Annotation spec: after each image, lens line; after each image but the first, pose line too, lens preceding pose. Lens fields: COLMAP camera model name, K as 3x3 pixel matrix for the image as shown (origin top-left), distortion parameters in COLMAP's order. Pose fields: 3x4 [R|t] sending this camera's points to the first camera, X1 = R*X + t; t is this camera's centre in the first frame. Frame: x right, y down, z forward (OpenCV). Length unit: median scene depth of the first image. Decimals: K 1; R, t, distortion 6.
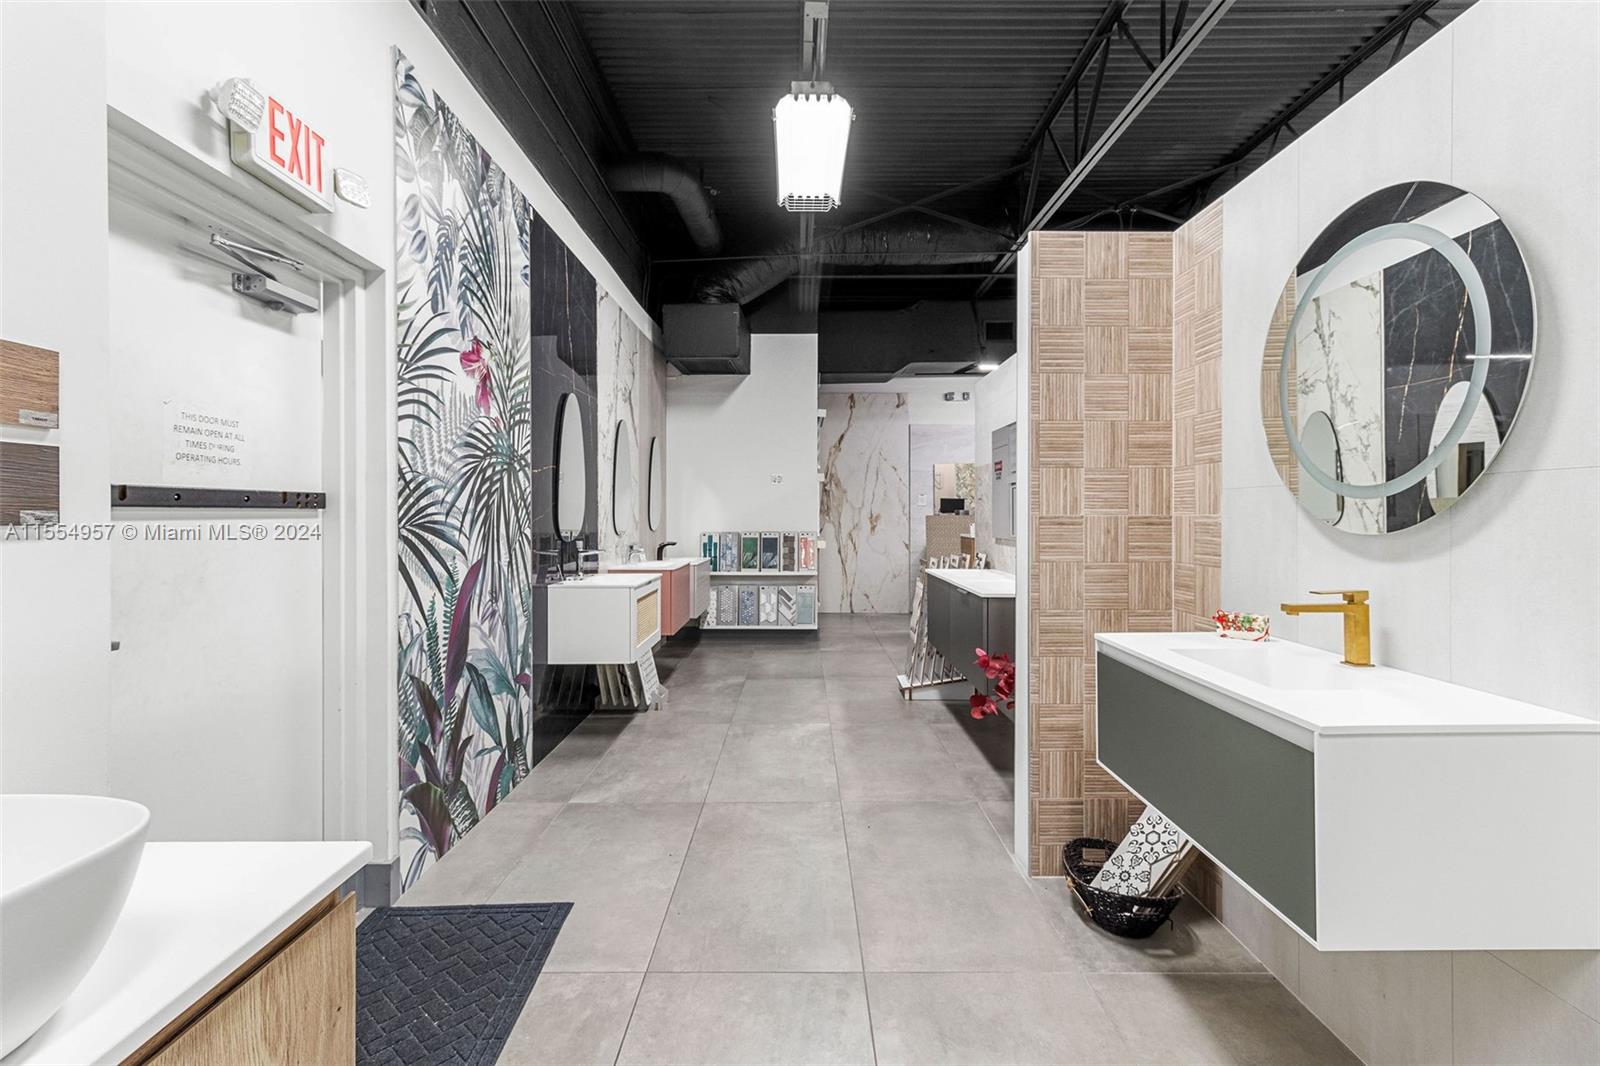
lens RADIAL K [[741.4, 0, 811.7], [0, 741.4, 505.7], [0, 0, 1]] dist [0.030616, 0.000102]
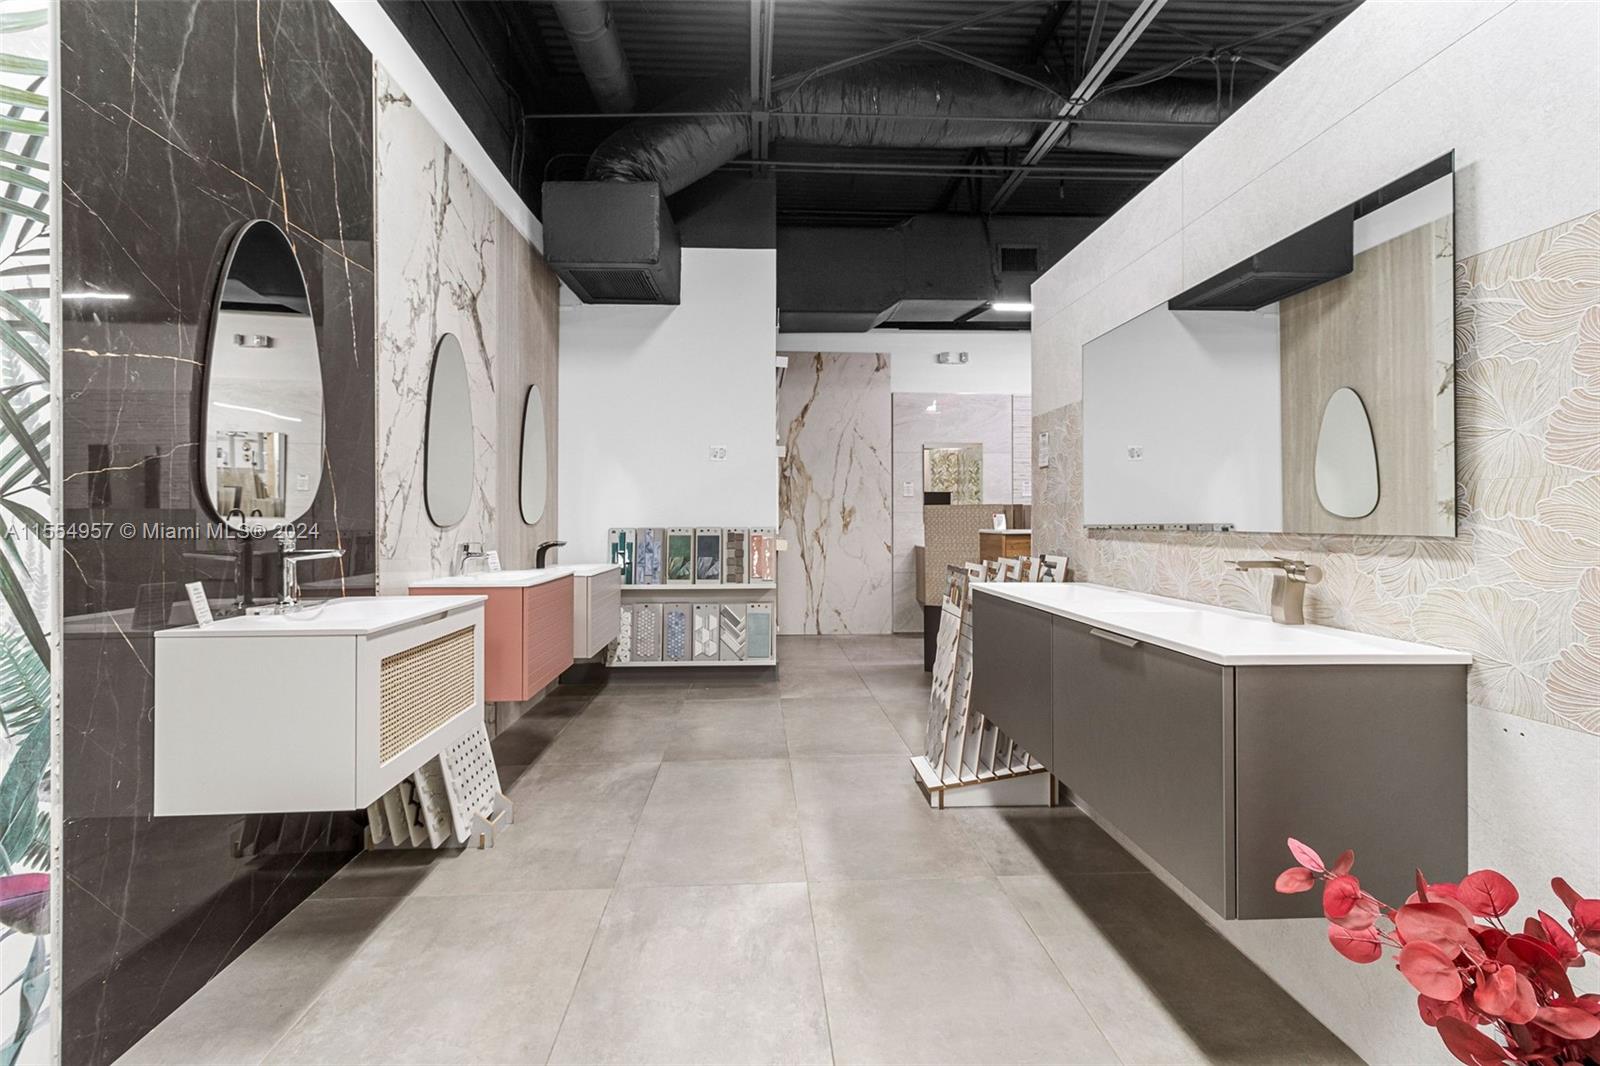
lens RADIAL K [[741.4, 0, 811.7], [0, 741.4, 505.7], [0, 0, 1]] dist [0.030616, 0.000102]
pose [[0.997973, 0.000071, 0.063637, -0.003472], [0.000447, 0.999967, -0.008119, 0.021061], [-0.063636, 0.008131, 0.997940, 0.297099]]
